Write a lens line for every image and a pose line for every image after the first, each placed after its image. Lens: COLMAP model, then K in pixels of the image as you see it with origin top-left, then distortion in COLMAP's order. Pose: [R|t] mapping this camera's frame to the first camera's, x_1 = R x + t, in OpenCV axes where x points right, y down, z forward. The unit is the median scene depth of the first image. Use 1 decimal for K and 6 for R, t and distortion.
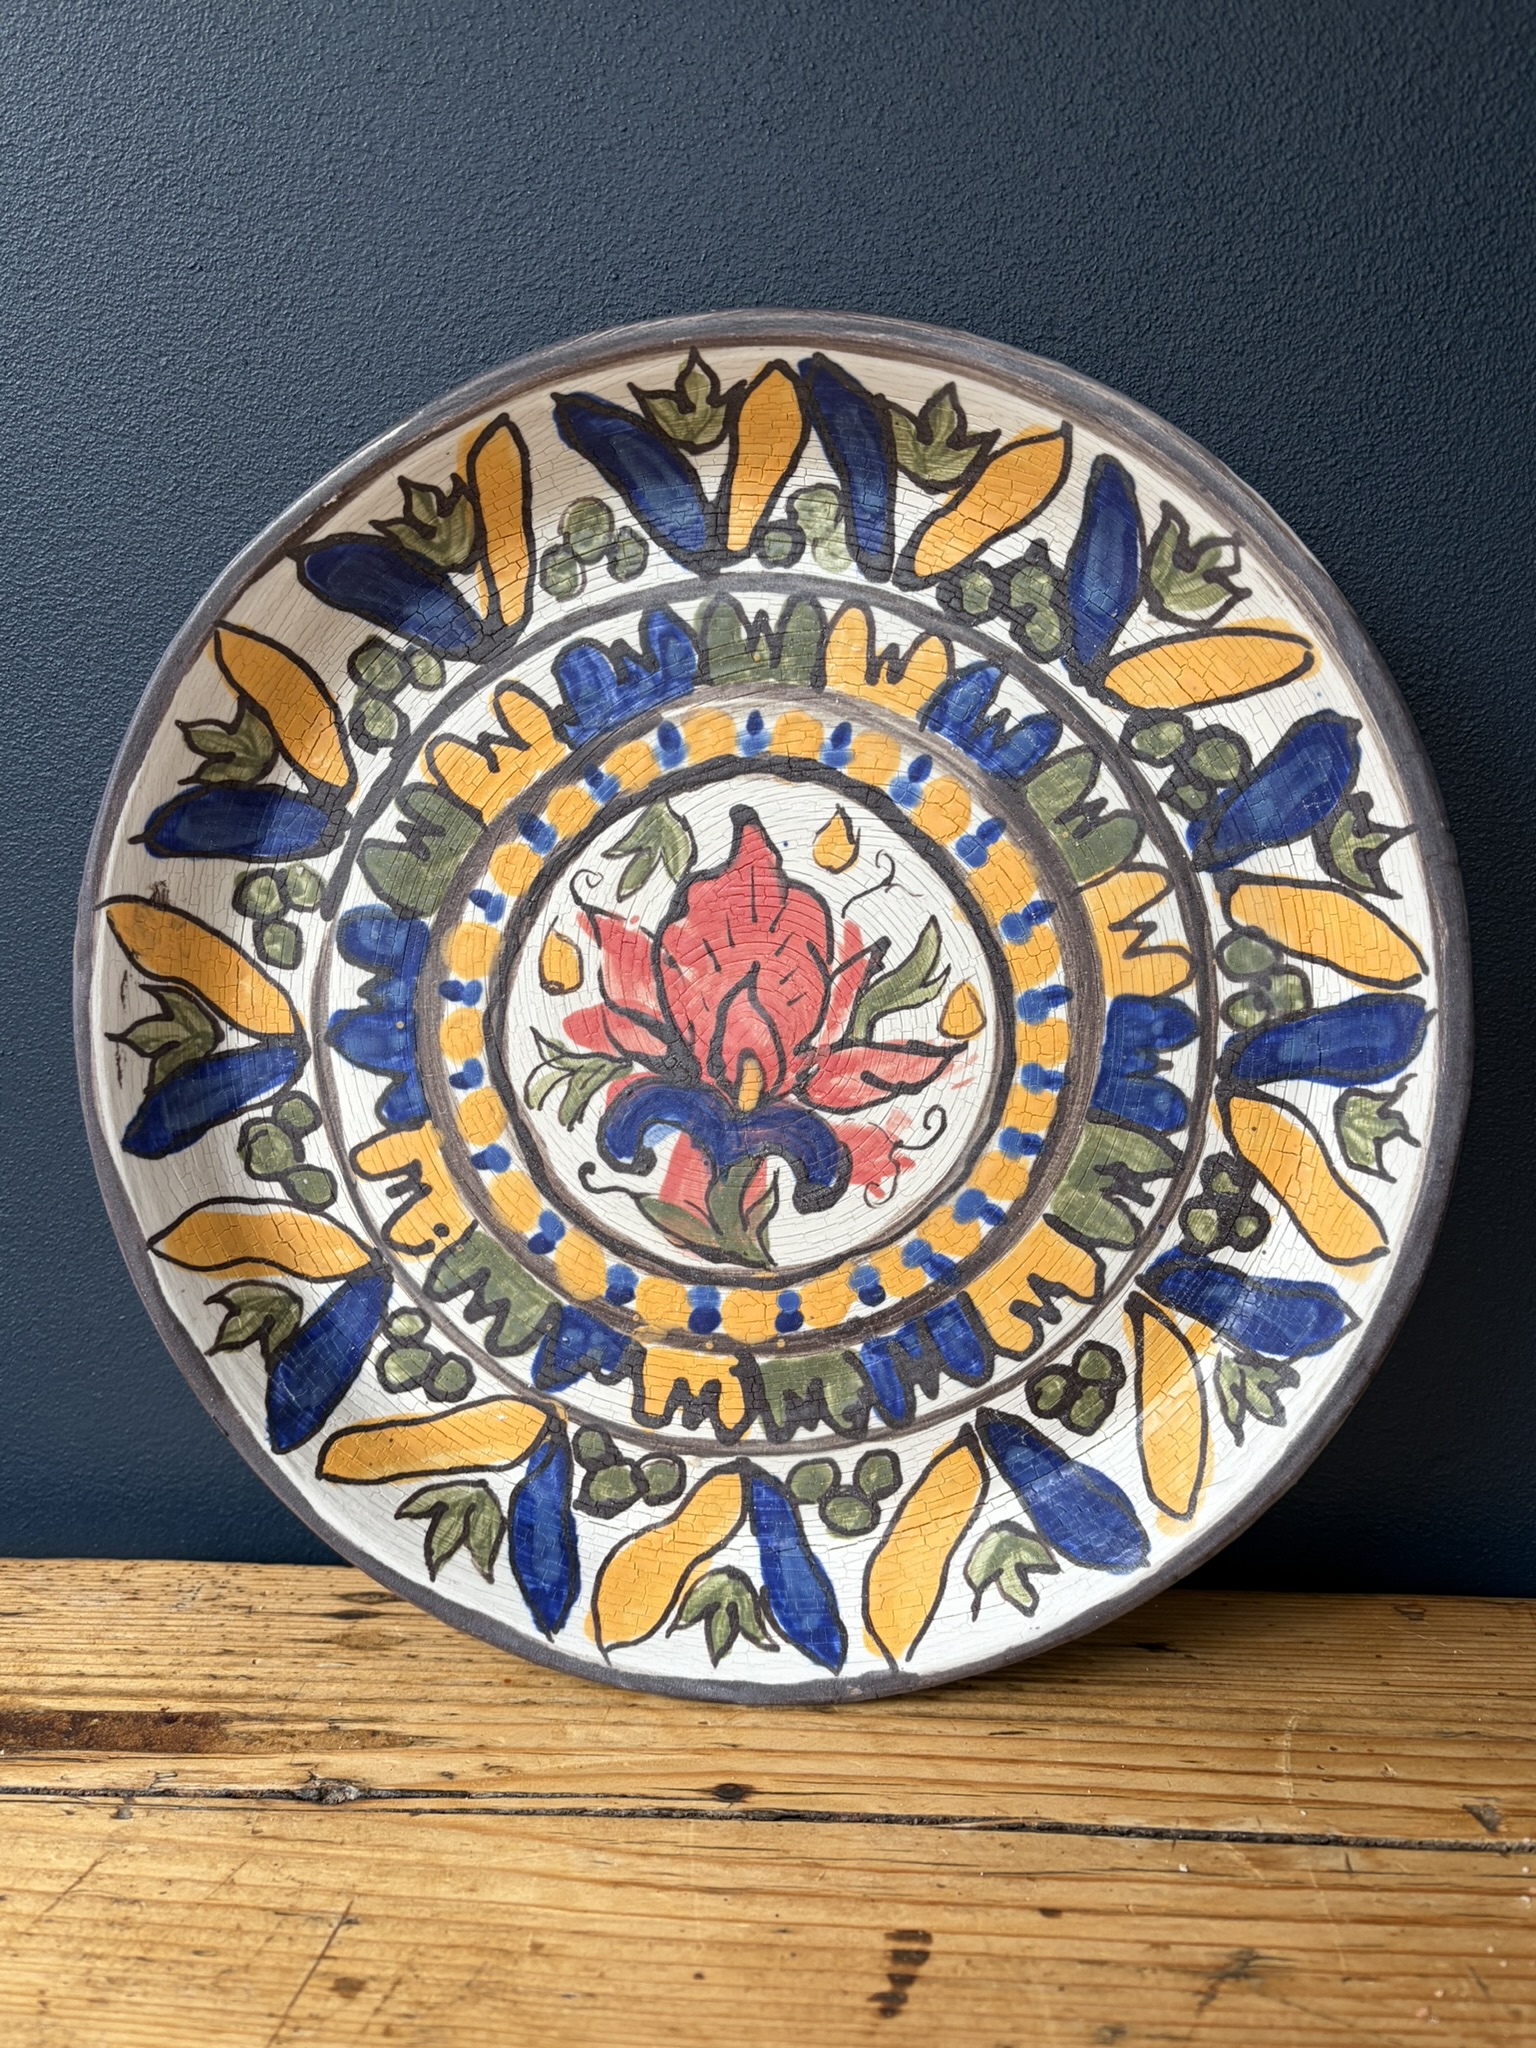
lens RADIAL K [[1680.0, 0, 770.6], [0, 1680.0, 996.2], [0, 0, 1]] dist [0.036786, -0.049664]
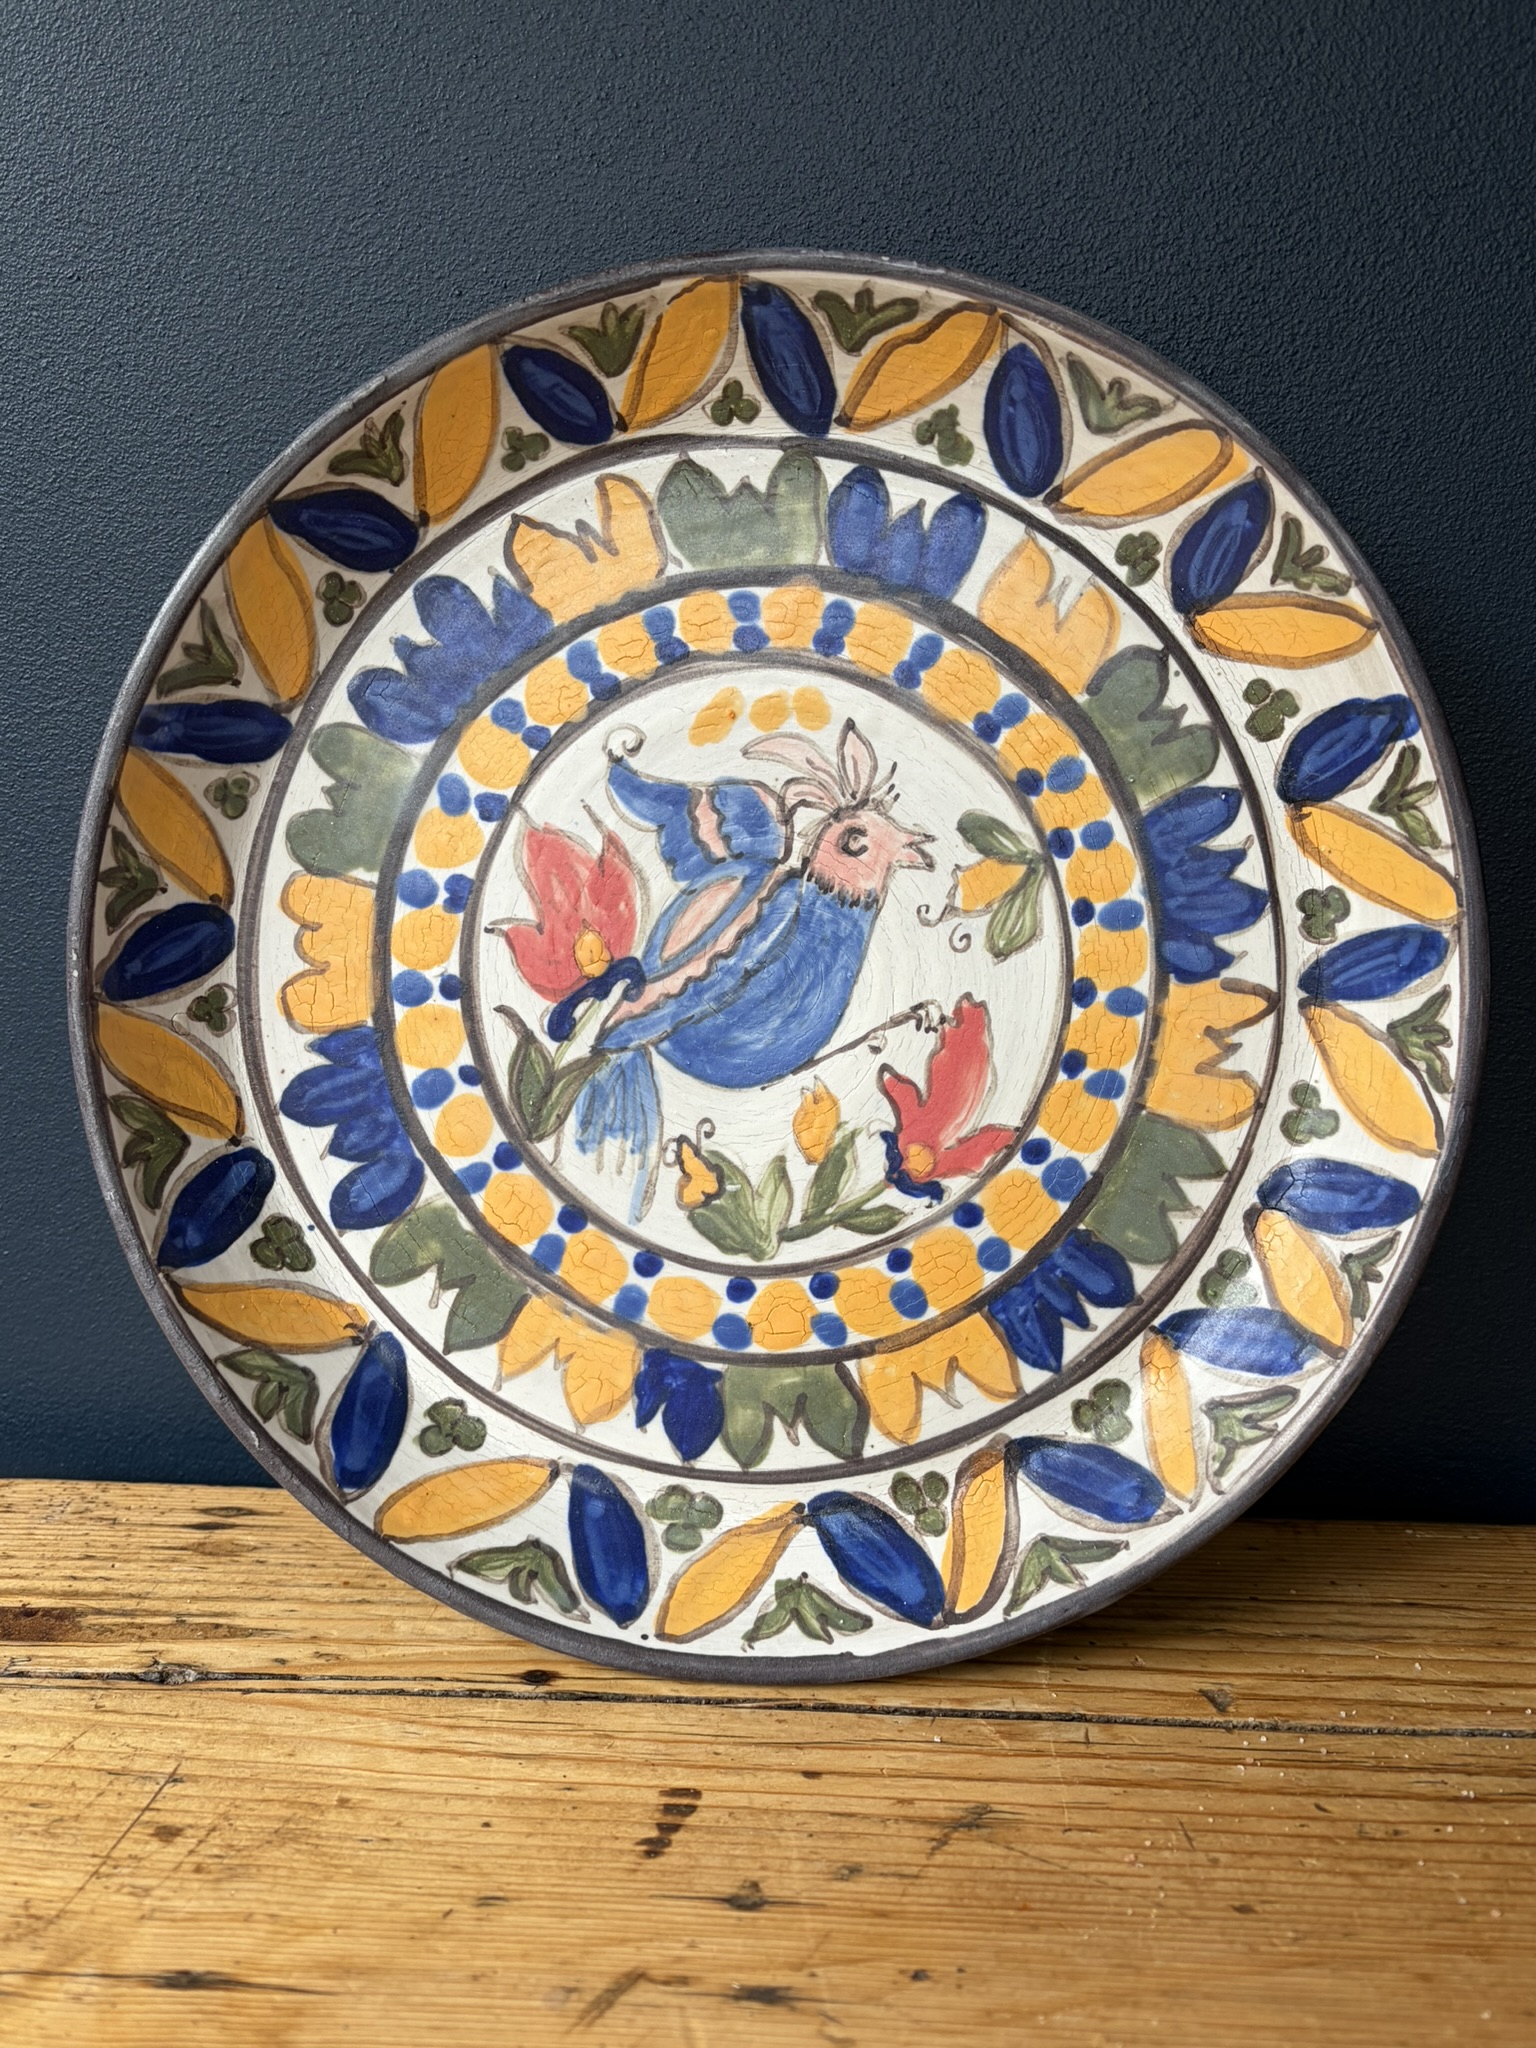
lens RADIAL K [[1680.0, 0, 769.4], [0, 1680.0, 998.5], [0, 0, 1]] dist [0.036786, -0.049664]
pose [[0.999839, 0.011738, 0.013576, 0.110522], [-0.011661, 0.999915, -0.005802, 0.038085], [-0.013643, 0.005642, 0.999891, -0.102826]]
